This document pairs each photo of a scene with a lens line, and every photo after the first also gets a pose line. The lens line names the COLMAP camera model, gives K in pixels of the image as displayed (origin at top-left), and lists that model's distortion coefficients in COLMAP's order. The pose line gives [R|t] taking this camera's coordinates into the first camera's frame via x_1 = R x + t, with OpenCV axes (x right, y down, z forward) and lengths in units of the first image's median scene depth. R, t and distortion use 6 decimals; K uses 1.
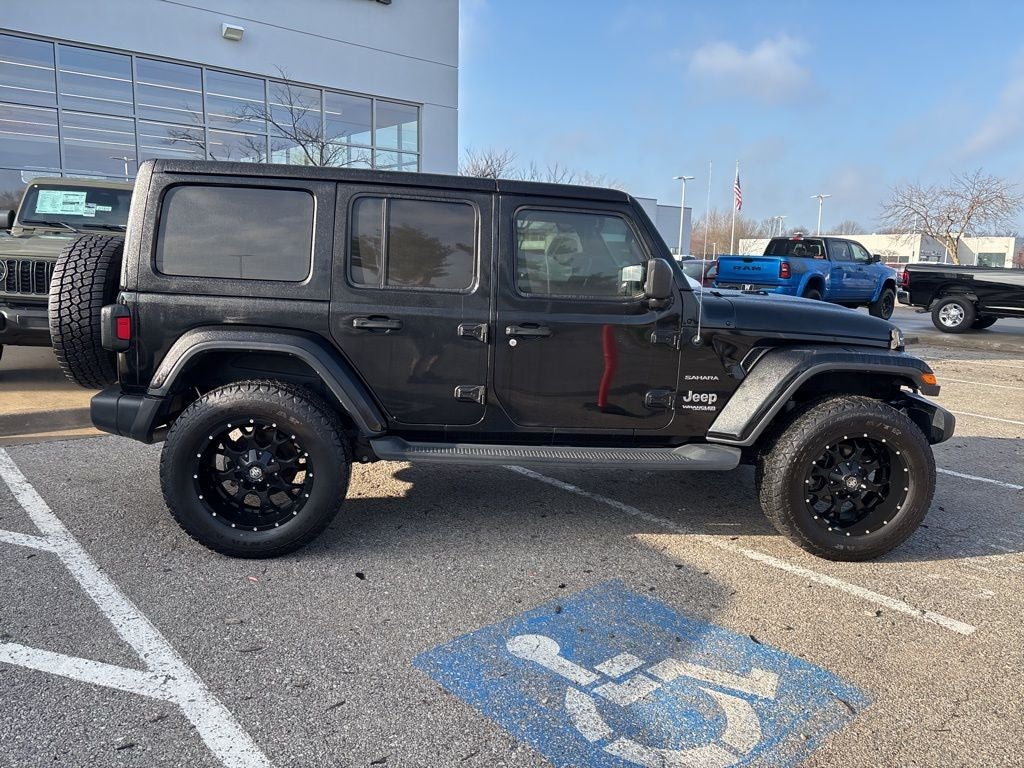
lens RADIAL K [[774.9, 0, 508.6], [0, 774.9, 375.9], [0, 0, 1]] dist [0.053488, -0.063881]
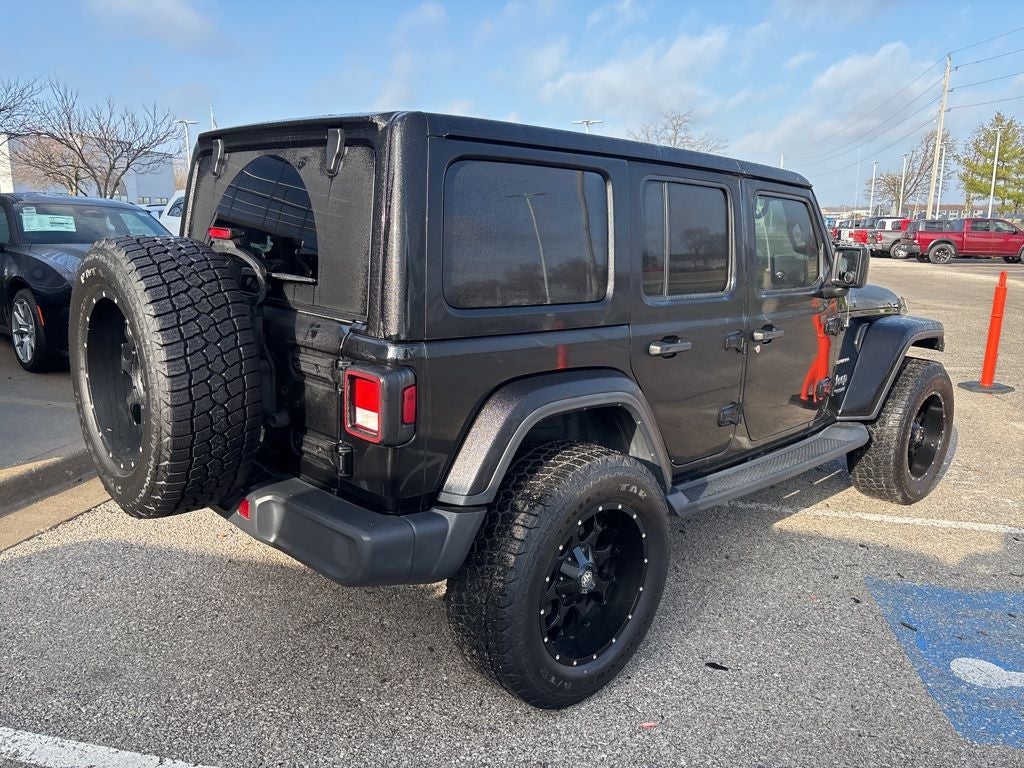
lens RADIAL K [[774.9, 0, 507.3], [0, 774.9, 377.2], [0, 0, 1]] dist [0.053488, -0.063881]
pose [[0.788844, -0.139059, 0.598654, -0.746110], [0.099985, 0.990127, 0.098243, -0.126303], [-0.606405, -0.017642, 0.794960, 0.473399]]
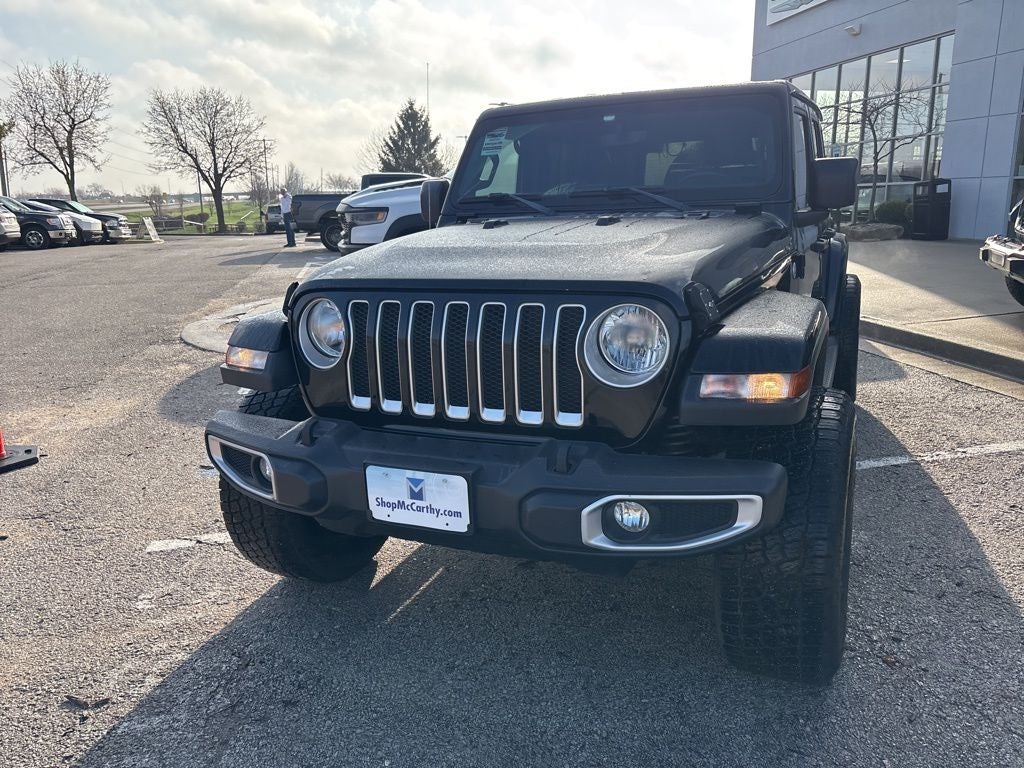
lens RADIAL K [[774.9, 0, 510.2], [0, 774.9, 385.6], [0, 0, 1]] dist [0.053488, -0.063881]
pose [[-0.496777, 0.183897, -0.848172, 1.026301], [-0.128005, 0.951079, 0.281182, -0.190197], [0.858387, 0.248255, -0.448934, 1.569034]]
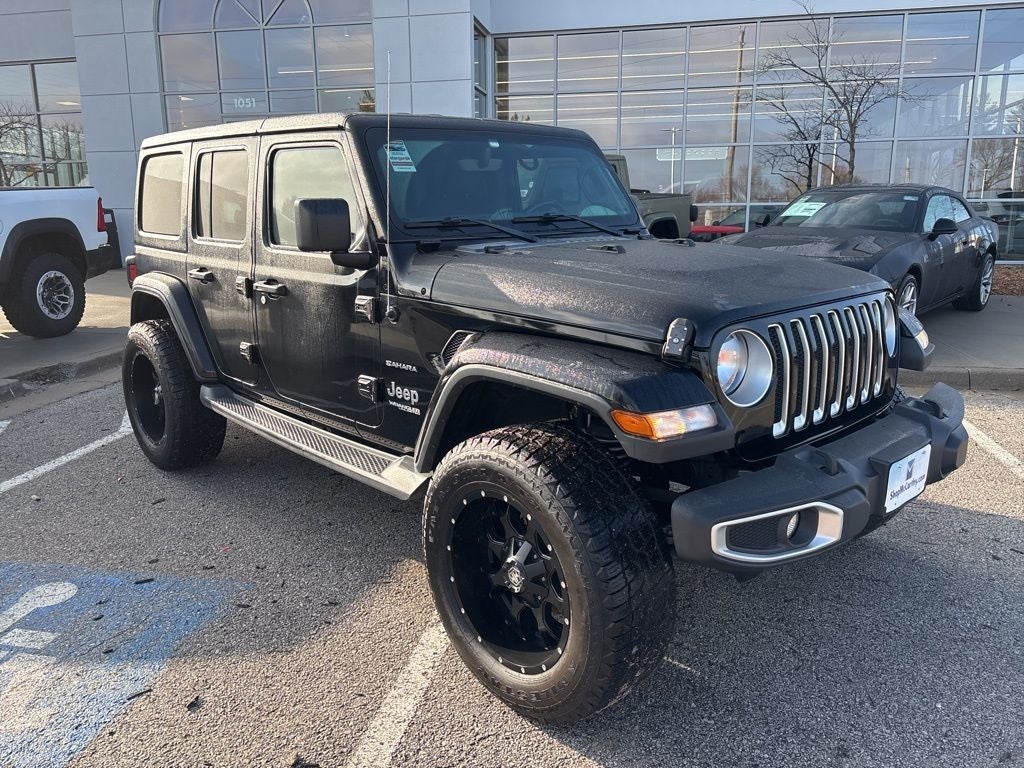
lens RADIAL K [[774.9, 0, 511.1], [0, 774.9, 388.3], [0, 0, 1]] dist [0.053488, -0.063881]
pose [[0.601357, 0.140893, -0.786460, 0.910381], [-0.098469, 0.989894, 0.102046, -0.062321], [0.792890, 0.016076, 0.609153, 0.674550]]
